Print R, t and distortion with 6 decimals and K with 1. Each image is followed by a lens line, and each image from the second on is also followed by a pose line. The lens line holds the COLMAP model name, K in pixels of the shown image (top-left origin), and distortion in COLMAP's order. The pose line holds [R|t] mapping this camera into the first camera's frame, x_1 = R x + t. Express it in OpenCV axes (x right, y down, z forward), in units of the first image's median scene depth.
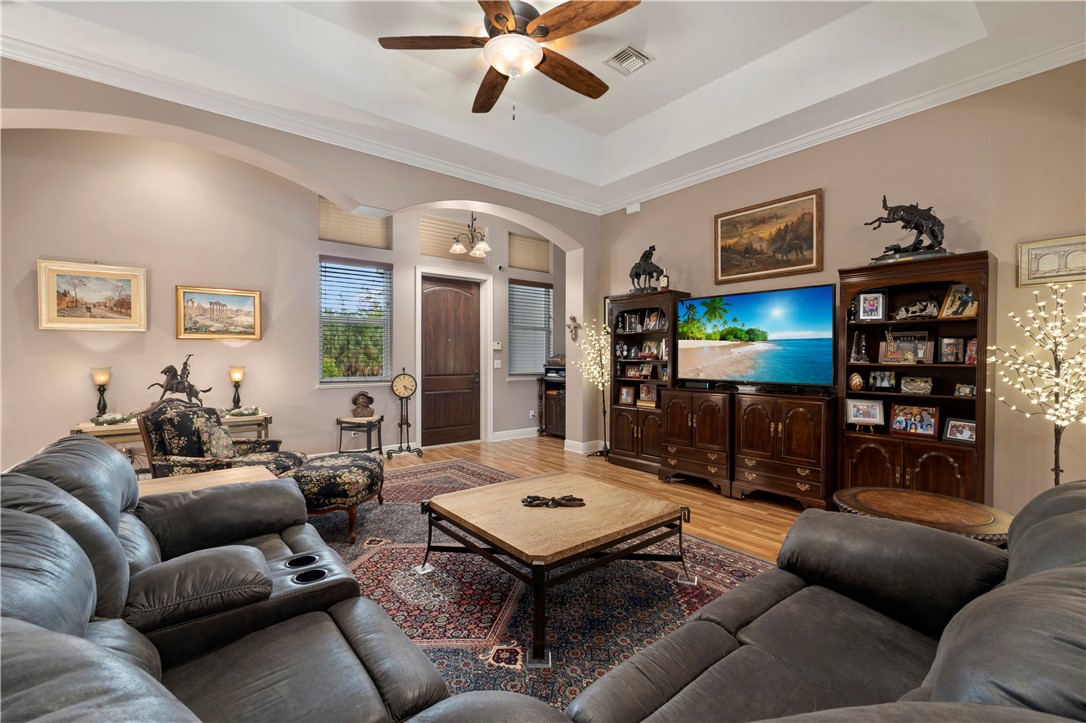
lens RADIAL K [[469.6, 0, 541.9], [0, 469.6, 362.3], [0, 0, 1]] dist [0.001810, 0.000320]
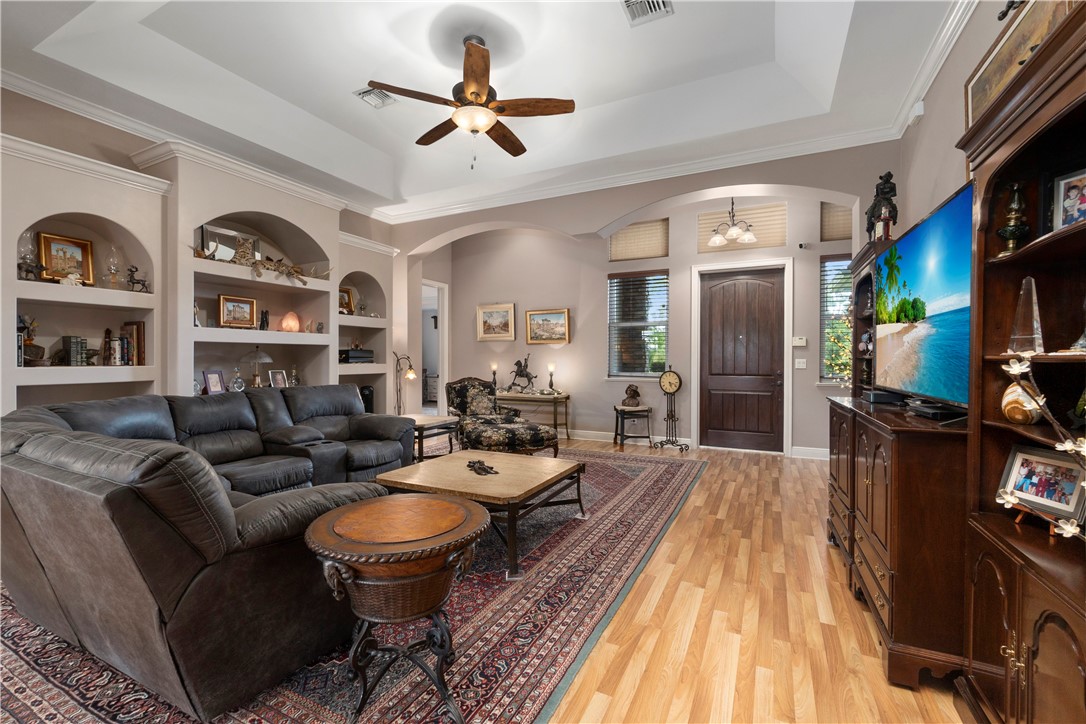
lens RADIAL K [[469.6, 0, 536.6], [0, 469.6, 362.8], [0, 0, 1]] dist [0.001810, 0.000320]
pose [[0.410504, 0.008768, -0.911817, 0.684508], [-0.013282, 0.999905, 0.003635, 0.007655], [0.911762, 0.010619, 0.410581, 0.355941]]
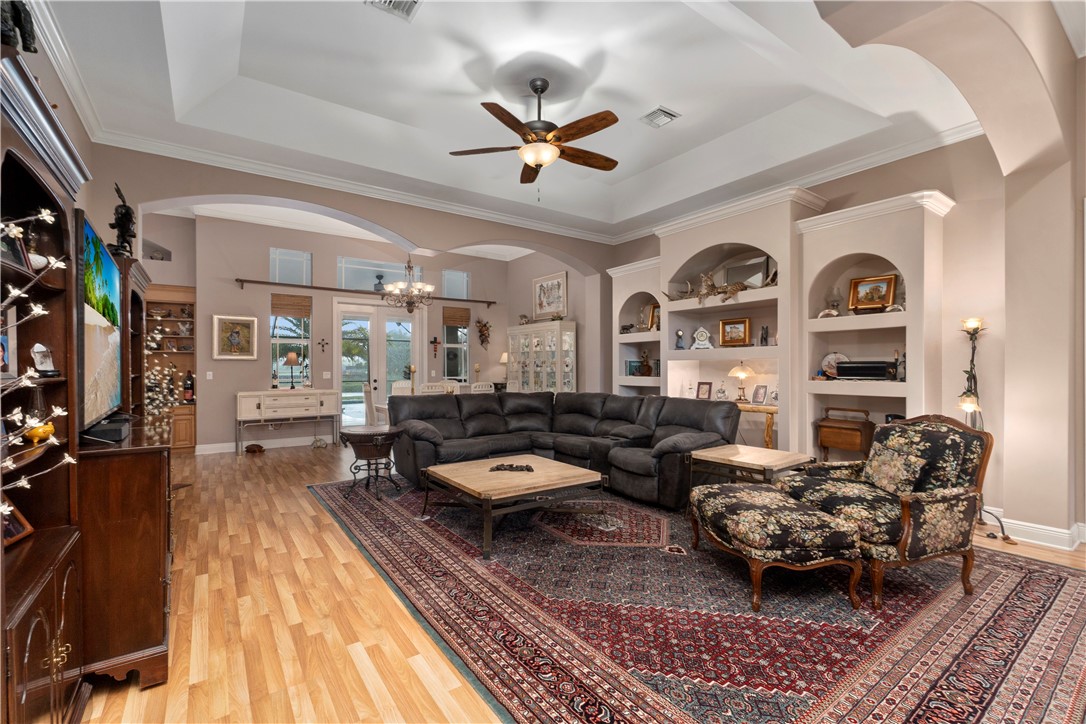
lens RADIAL K [[469.6, 0, 537.9], [0, 469.6, 366.0], [0, 0, 1]] dist [0.001810, 0.000320]
pose [[-0.997335, 0.002607, 0.072911, -0.091064], [0.003148, 0.999968, 0.007305, -0.015850], [-0.072889, 0.007515, -0.997312, 1.375393]]
